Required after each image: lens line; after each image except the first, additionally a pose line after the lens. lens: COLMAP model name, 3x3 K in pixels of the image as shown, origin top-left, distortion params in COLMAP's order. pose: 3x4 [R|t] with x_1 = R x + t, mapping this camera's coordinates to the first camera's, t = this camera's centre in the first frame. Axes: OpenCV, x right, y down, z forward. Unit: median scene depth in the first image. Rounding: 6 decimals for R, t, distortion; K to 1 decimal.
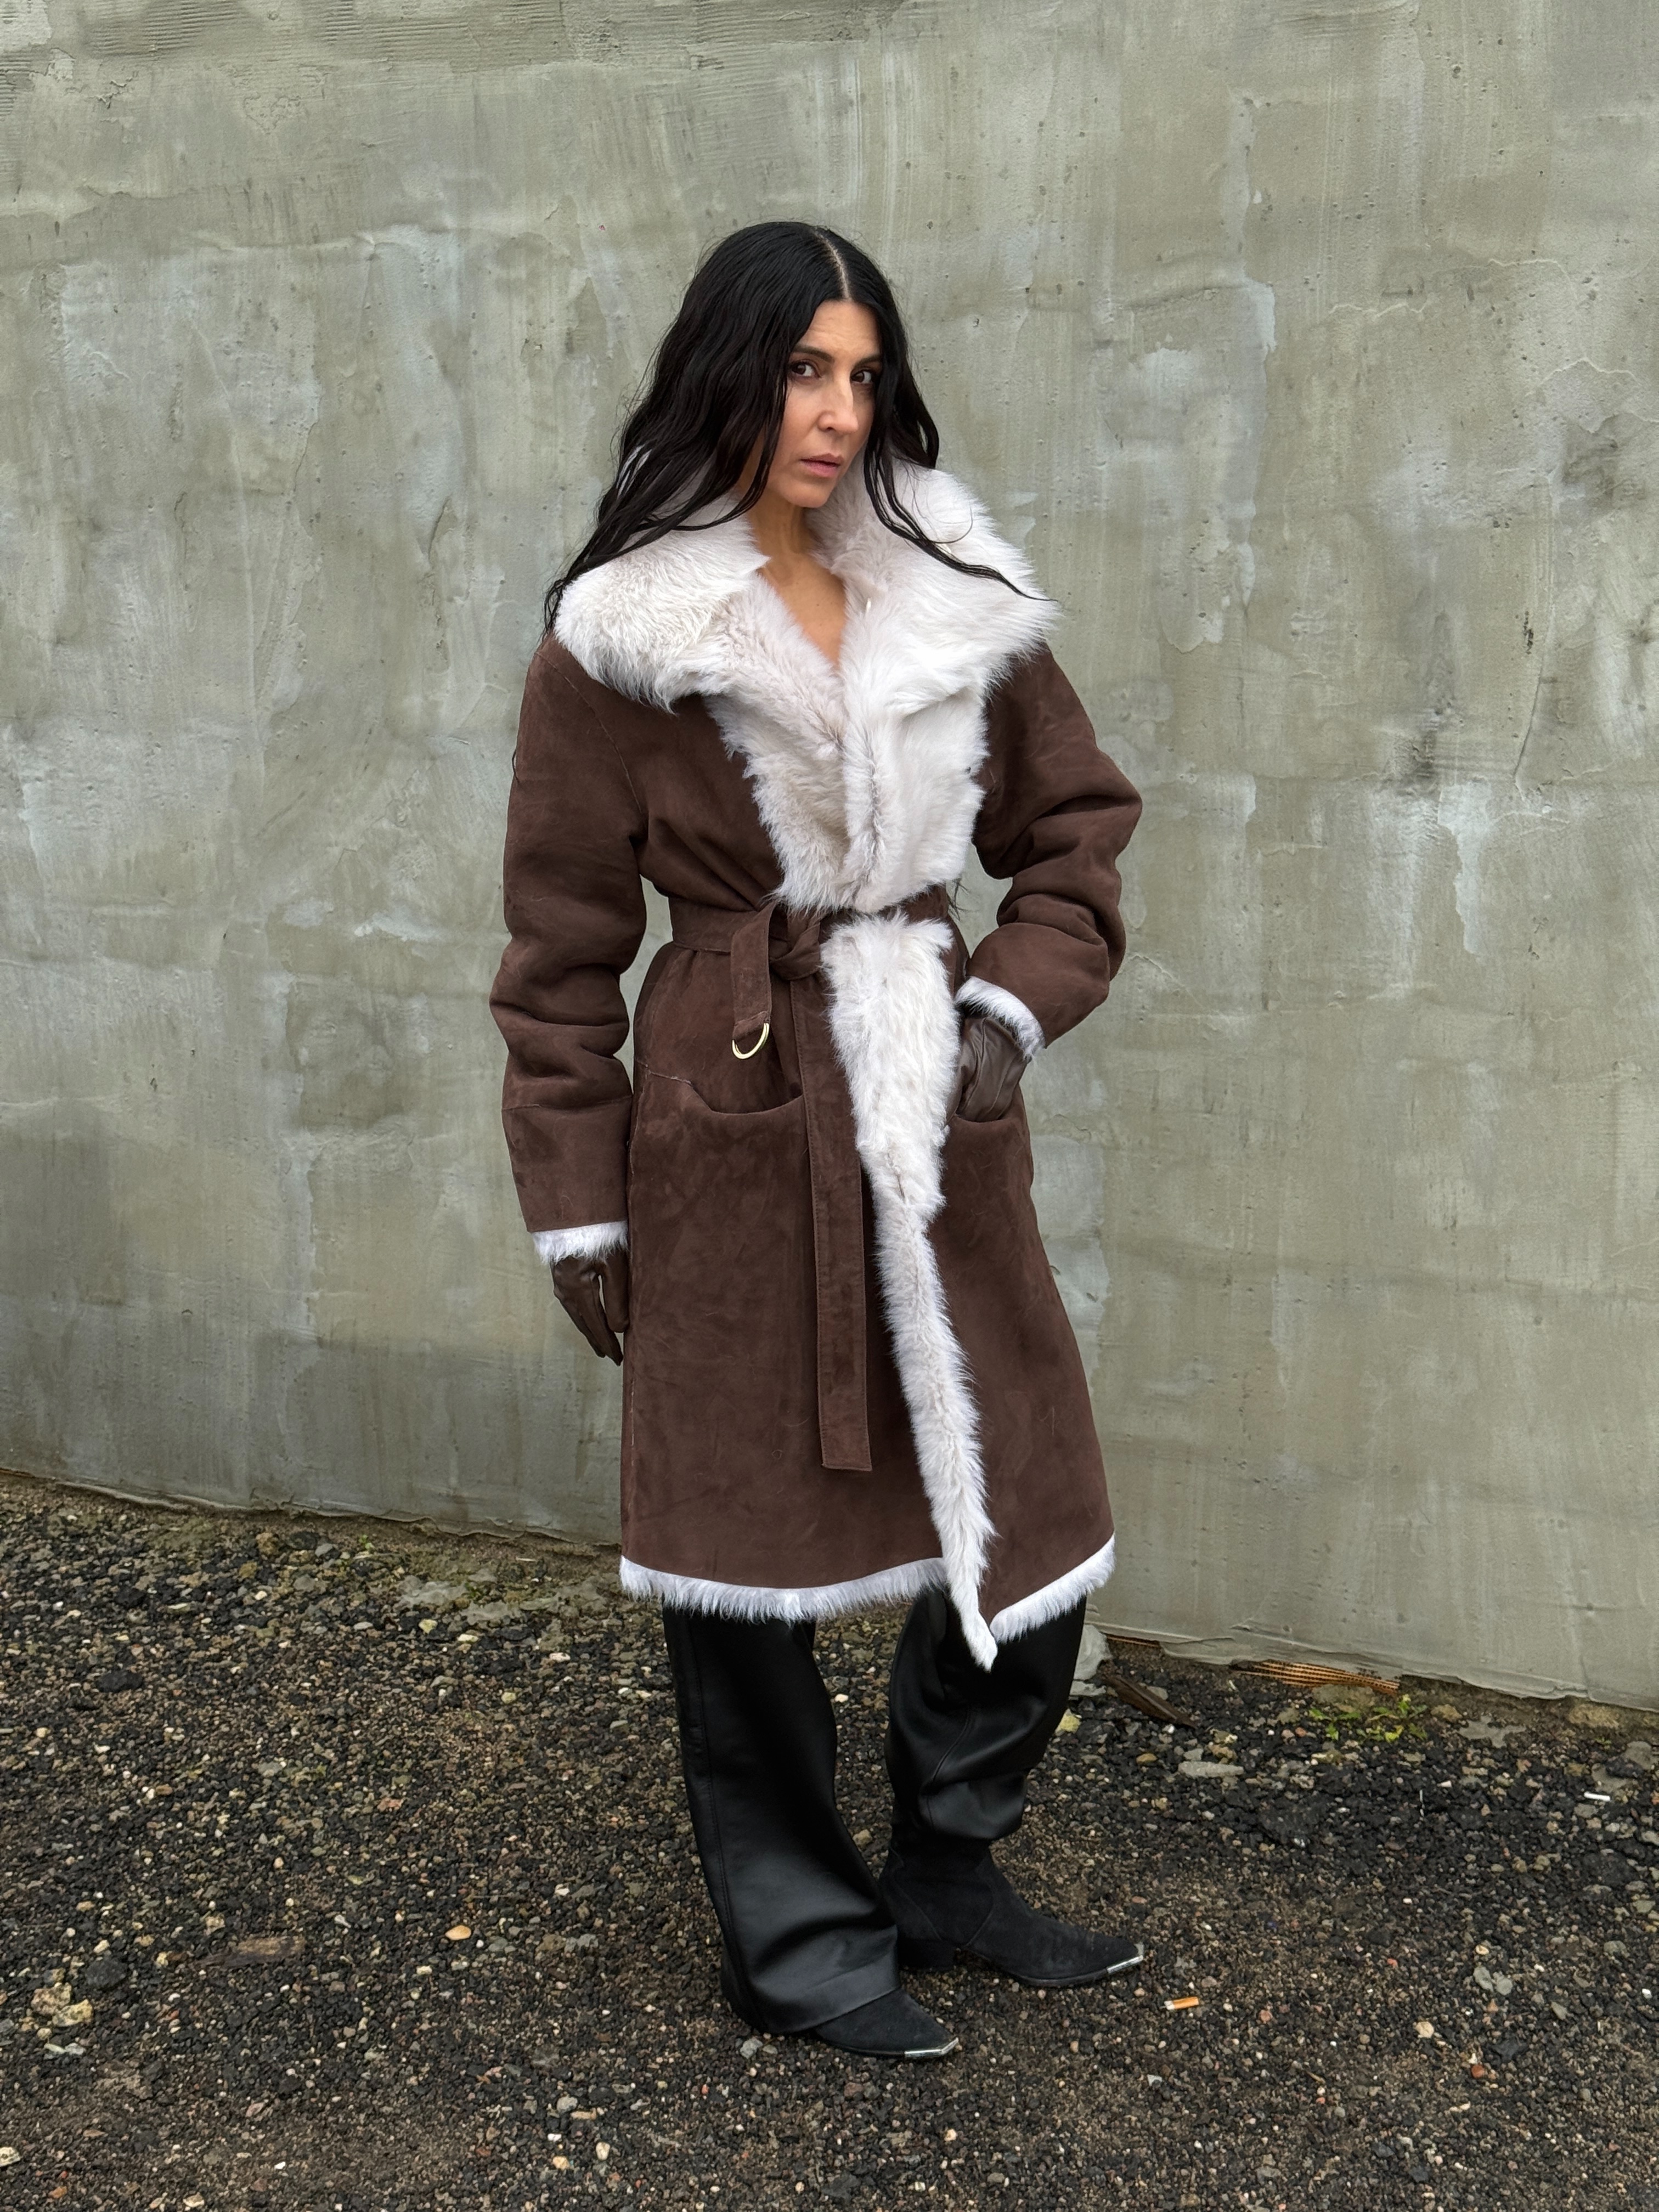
lens RADIAL K [[3085.8, 0, 824.3], [0, 3085.8, 1117.0], [0, 0, 1]] dist [0.120115, 0.000000]
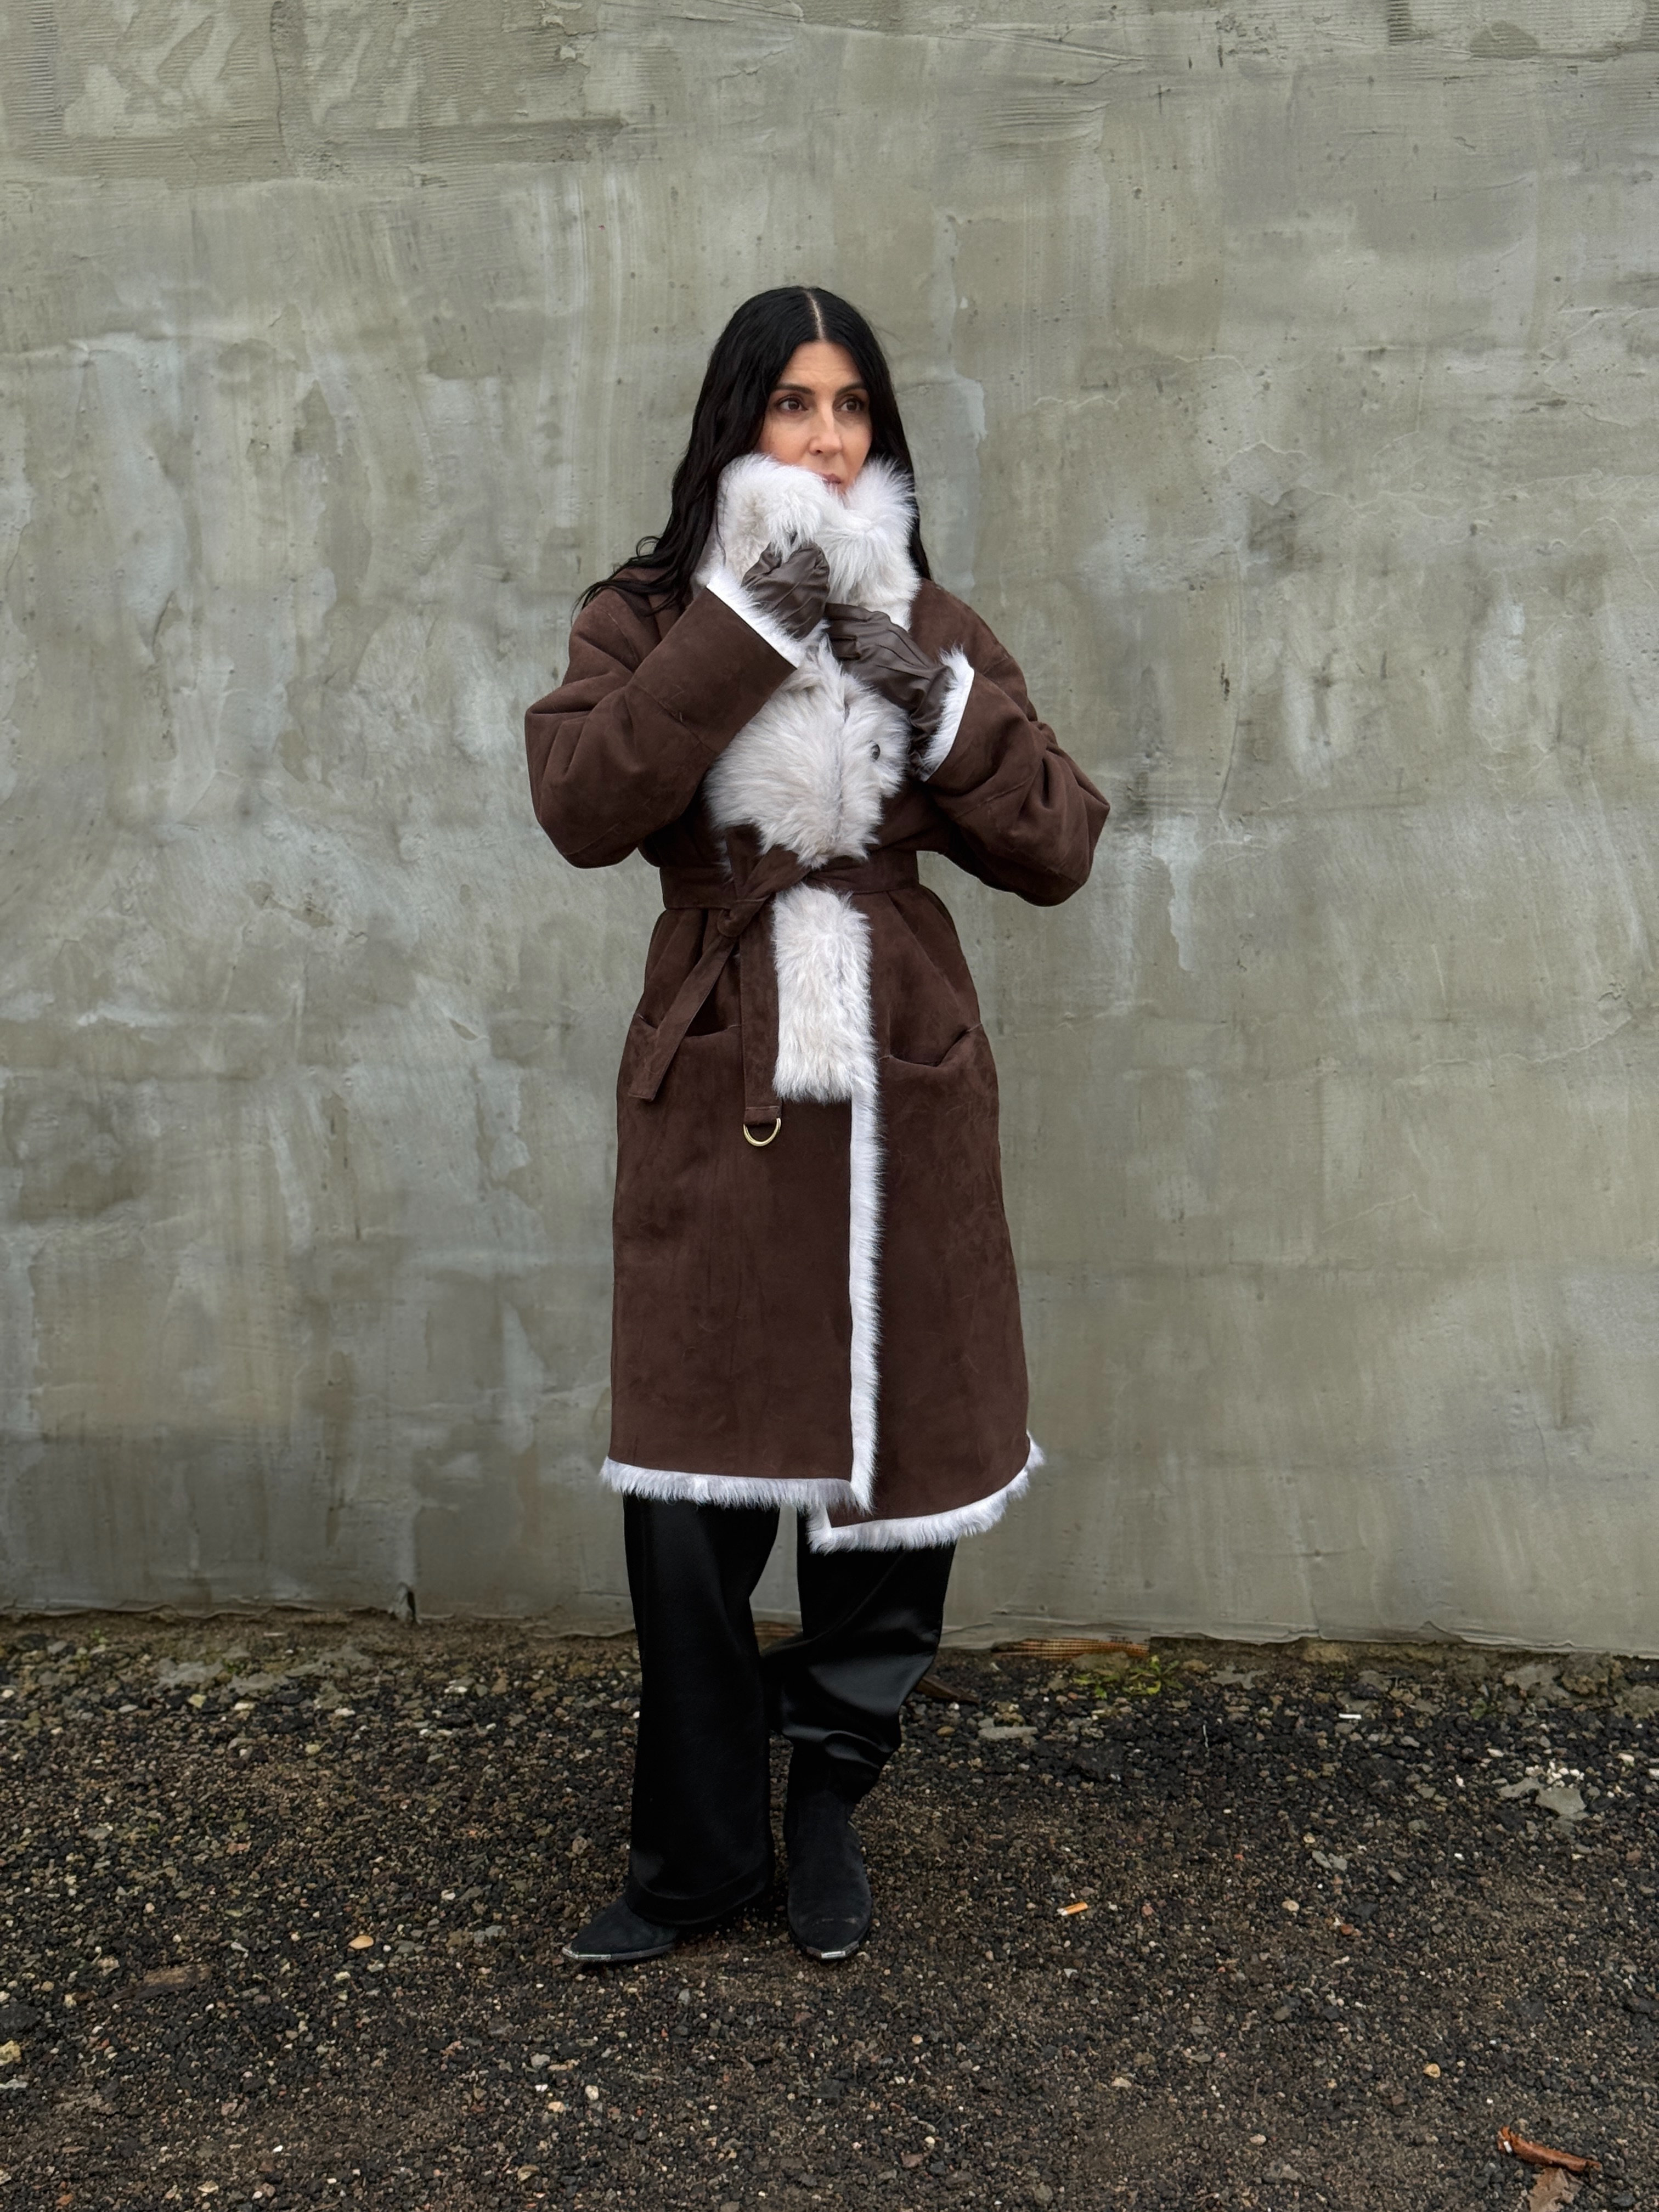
lens RADIAL K [[3085.8, 0, 820.0], [0, 3085.8, 1133.5], [0, 0, 1]] dist [0.120115, 0.000000]
pose [[0.971162, -0.052827, 0.232495, -0.172694], [0.068146, 0.995967, -0.058357, 0.058816], [-0.228475, 0.072517, 0.970845, -0.045690]]
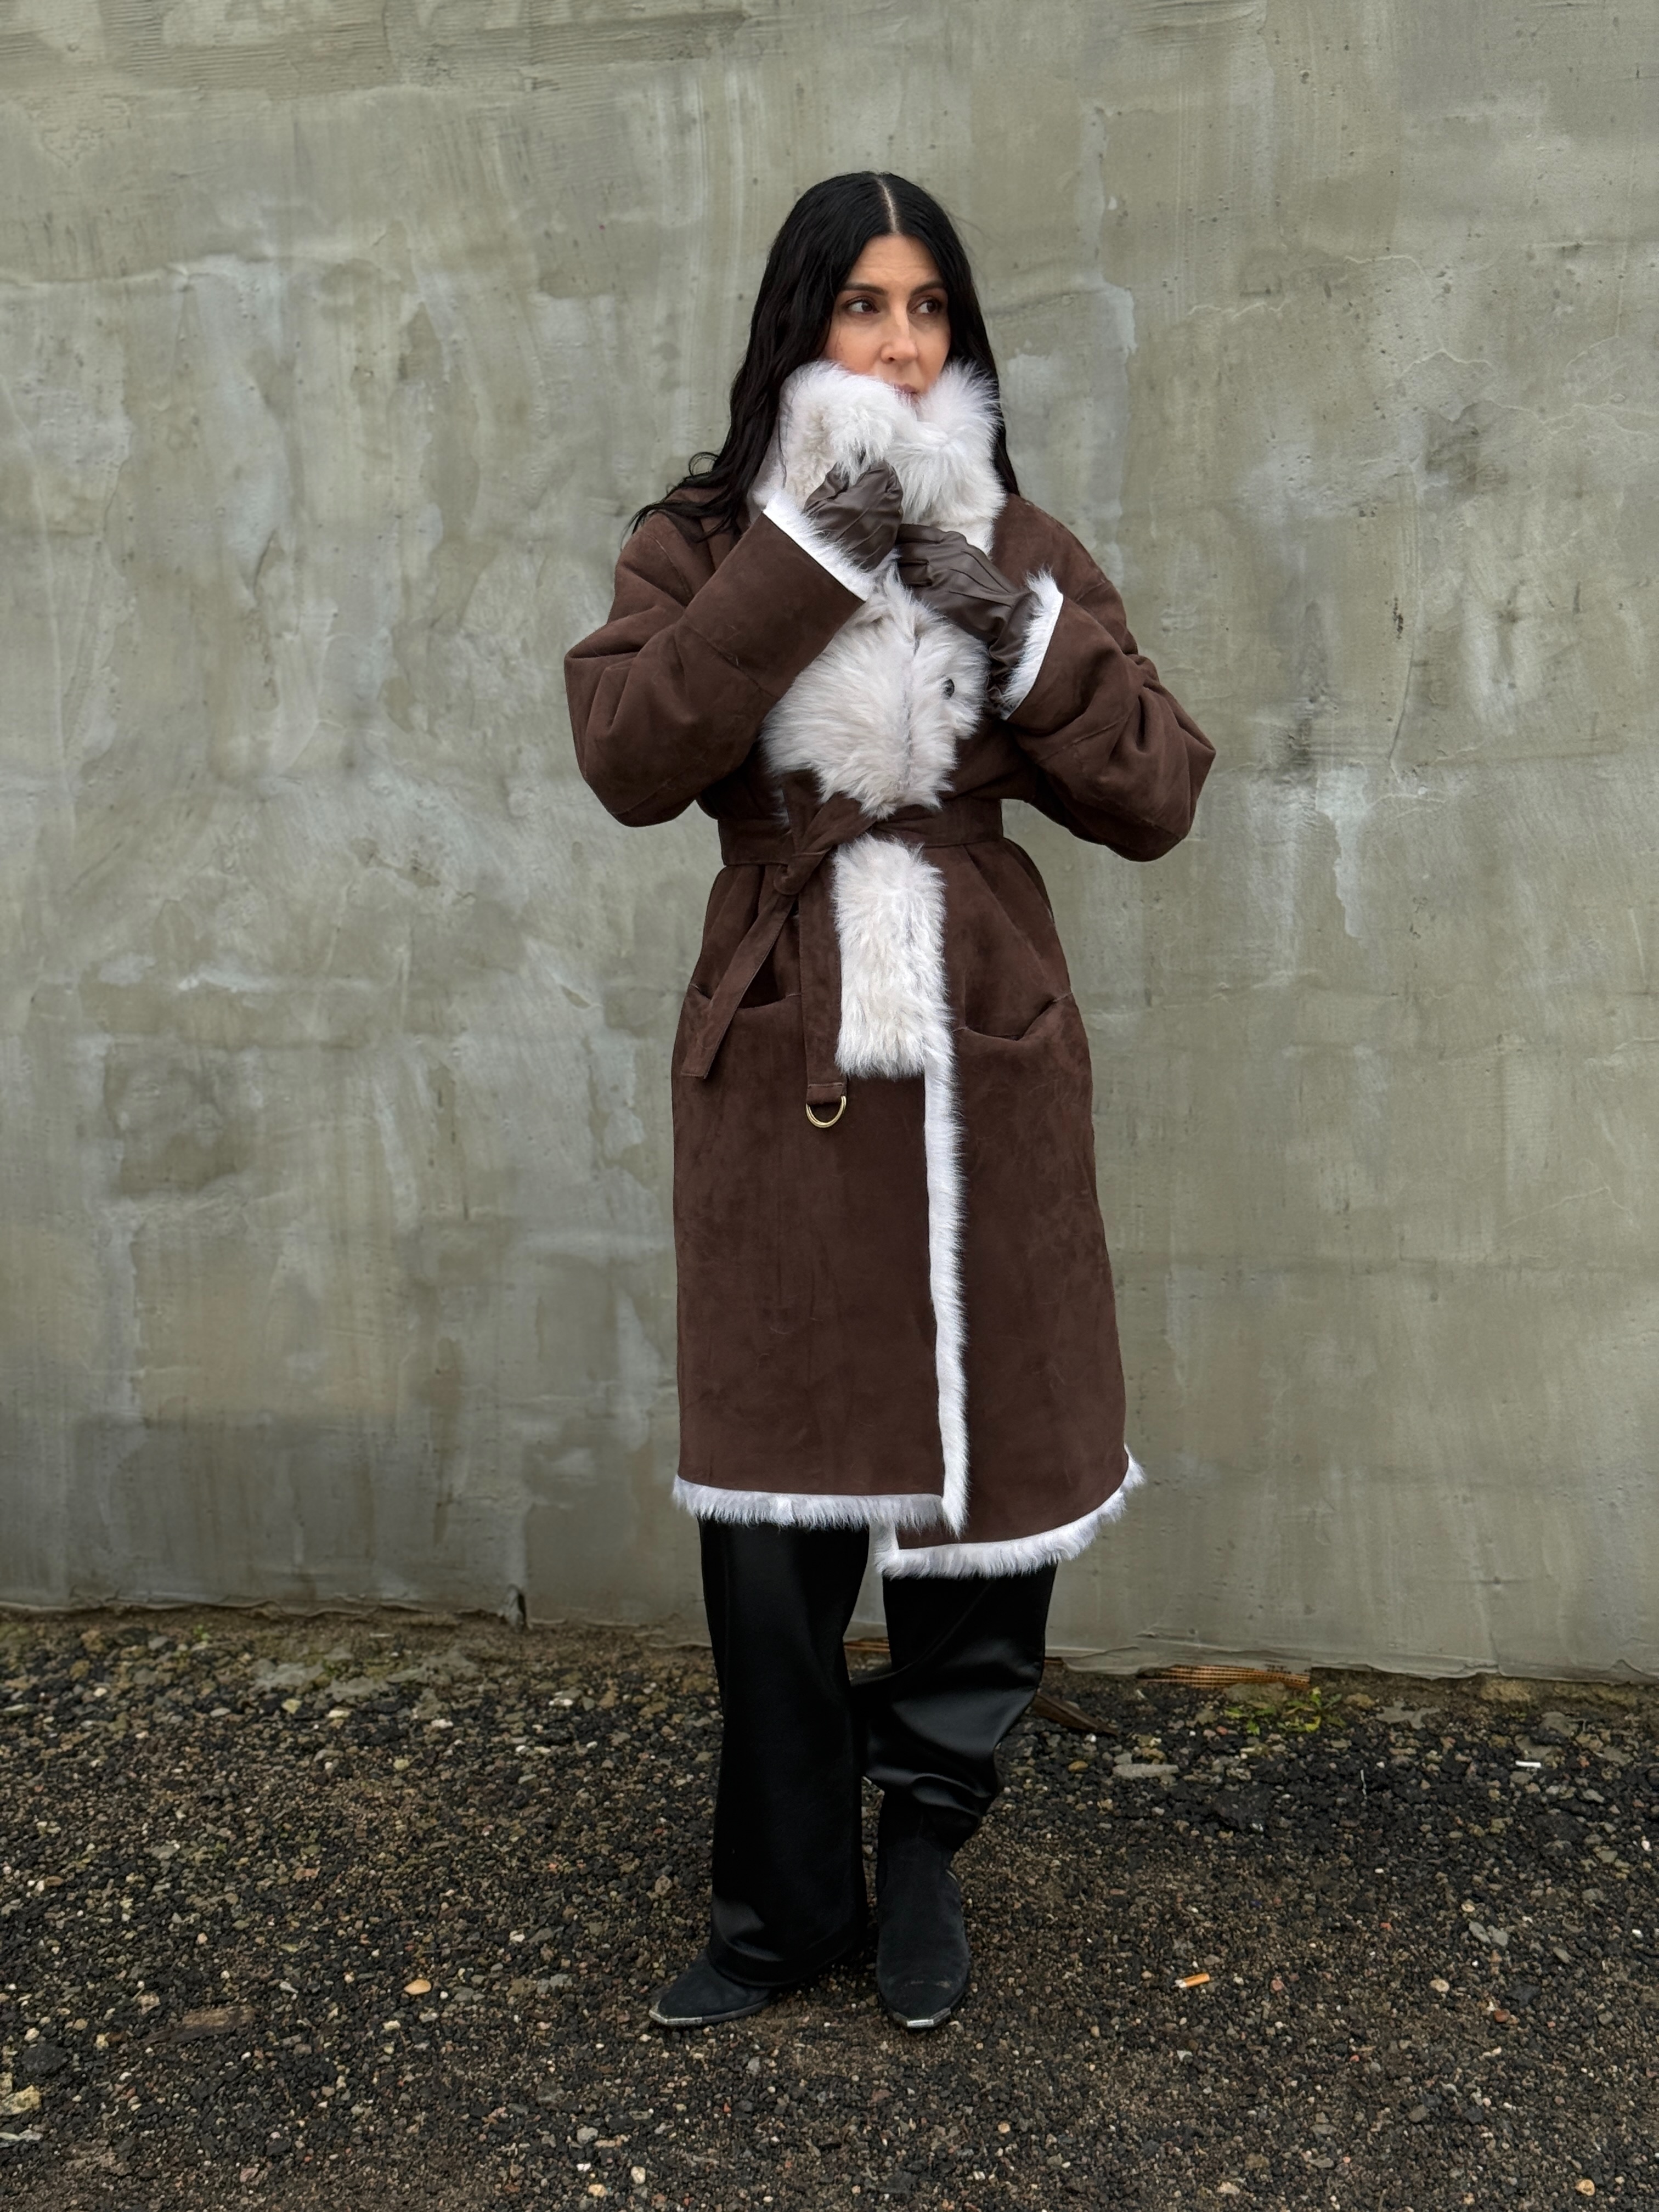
lens RADIAL K [[3085.8, 0, 819.8], [0, 3085.8, 1113.1], [0, 0, 1]] dist [0.120115, 0.000000]
pose [[0.988327, -0.044067, 0.145834, -0.108865], [0.053162, 0.996837, -0.059068, 0.052627], [-0.142770, 0.066132, 0.987544, 0.024966]]
